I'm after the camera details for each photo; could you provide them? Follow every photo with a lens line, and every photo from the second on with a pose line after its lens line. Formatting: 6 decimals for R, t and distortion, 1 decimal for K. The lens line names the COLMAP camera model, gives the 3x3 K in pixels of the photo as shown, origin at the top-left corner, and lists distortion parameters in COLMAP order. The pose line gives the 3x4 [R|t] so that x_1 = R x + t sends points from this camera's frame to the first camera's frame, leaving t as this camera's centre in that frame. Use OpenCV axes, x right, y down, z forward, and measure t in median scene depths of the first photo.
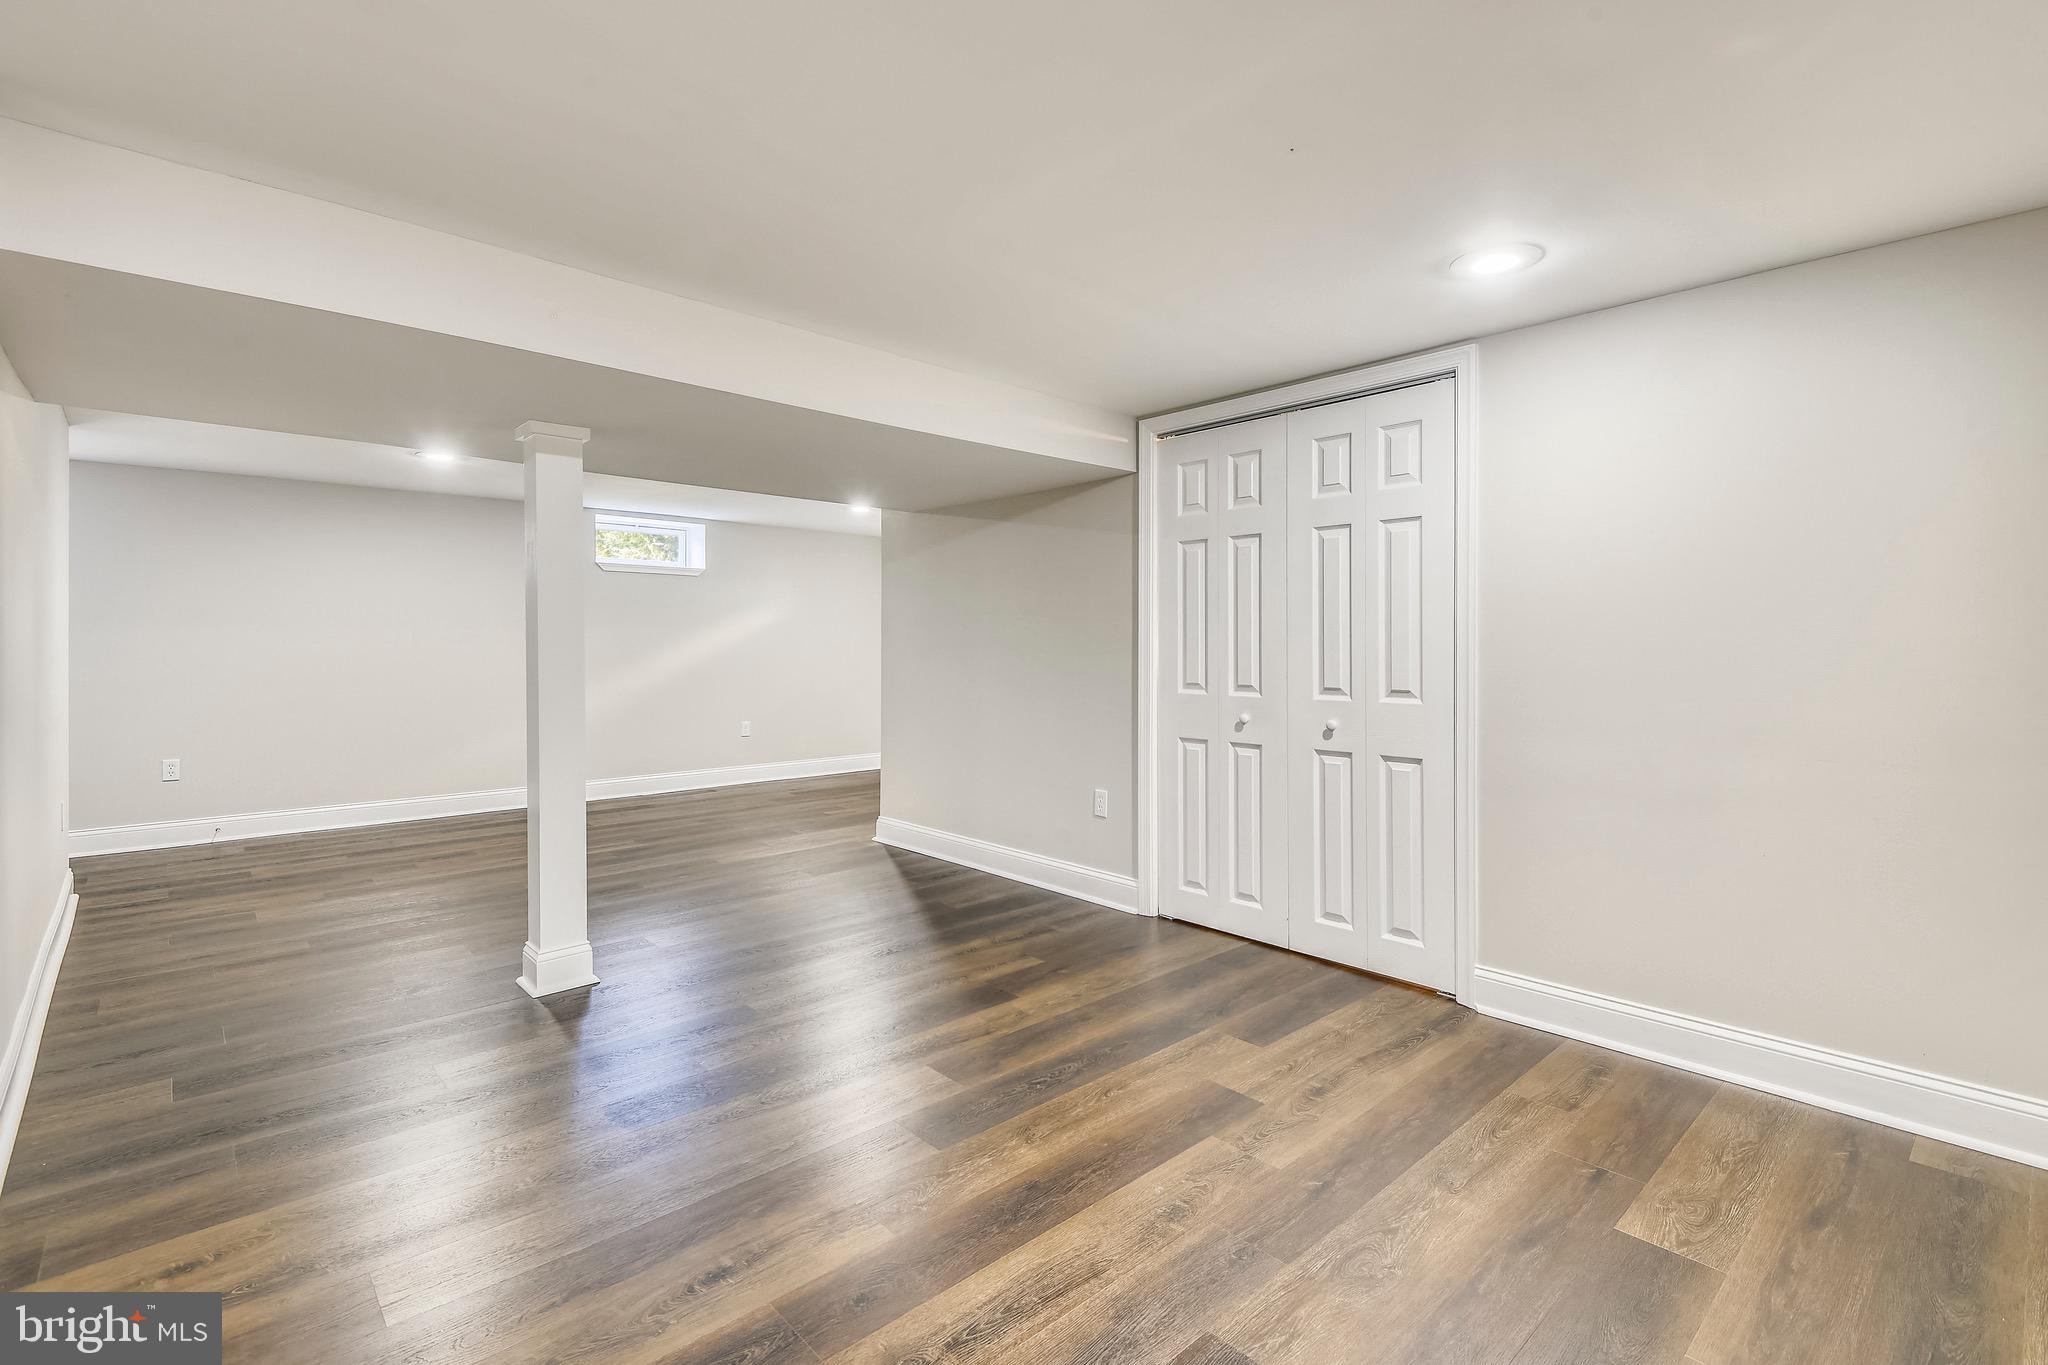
lens RADIAL K [[936.7, 0, 1024.1], [0, 936.7, 664.0], [0, 0, 1]] dist [0.000357, 0.000062]
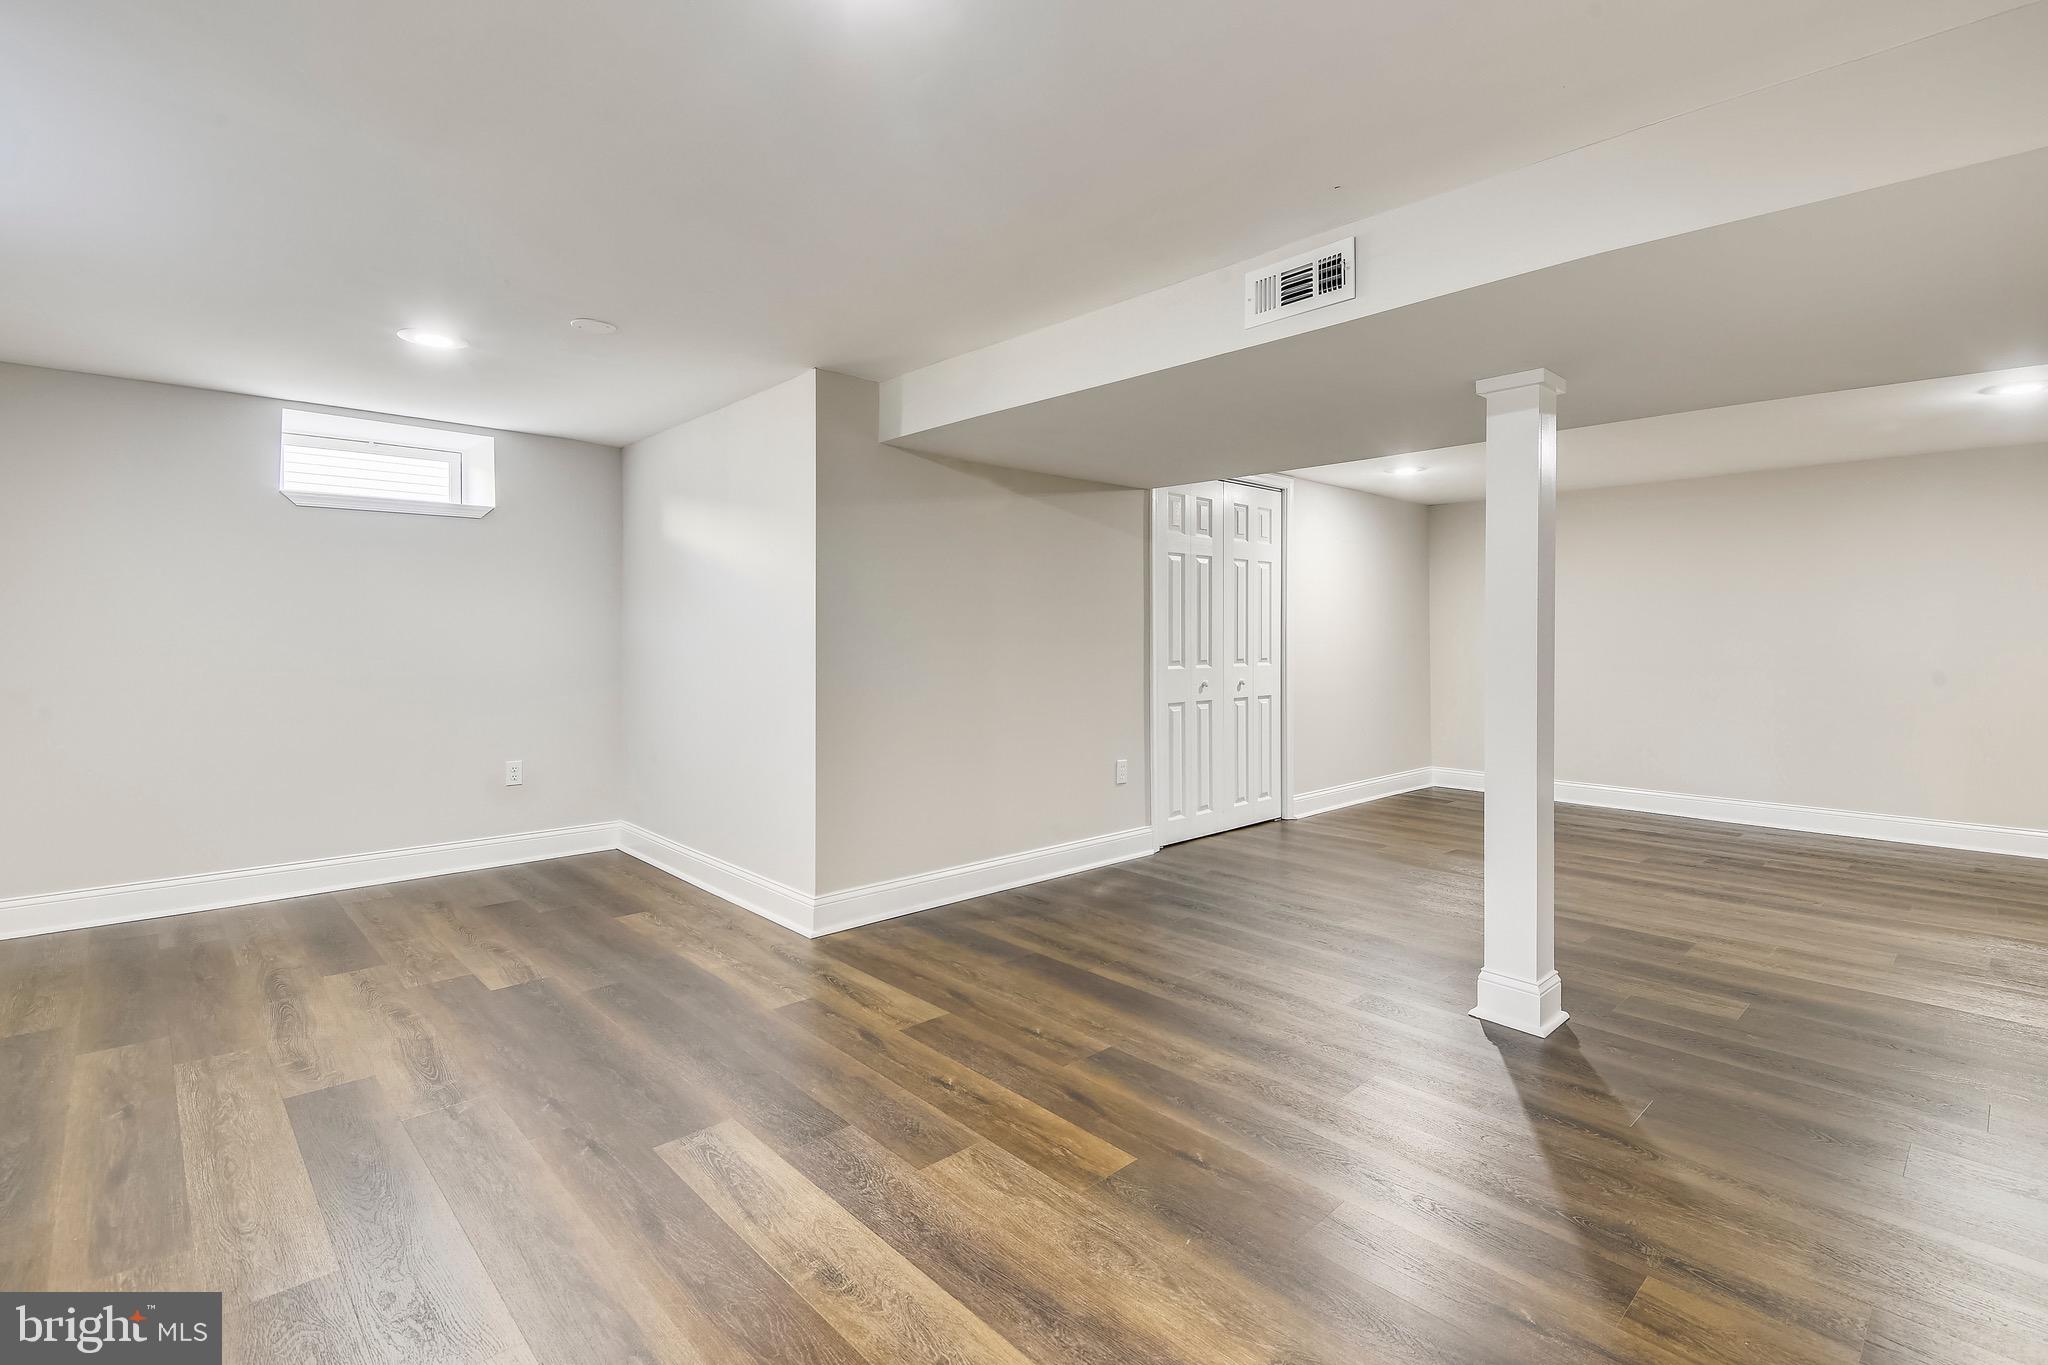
lens RADIAL K [[936.7, 0, 1037.4], [0, 936.7, 632.0], [0, 0, 1]] dist [0.000357, 0.000062]
pose [[-0.029654, 0.001073, 0.999560, -1.054650], [0.014450, 0.999895, -0.000644, -0.020120], [-0.999456, 0.014424, -0.029666, 1.148815]]
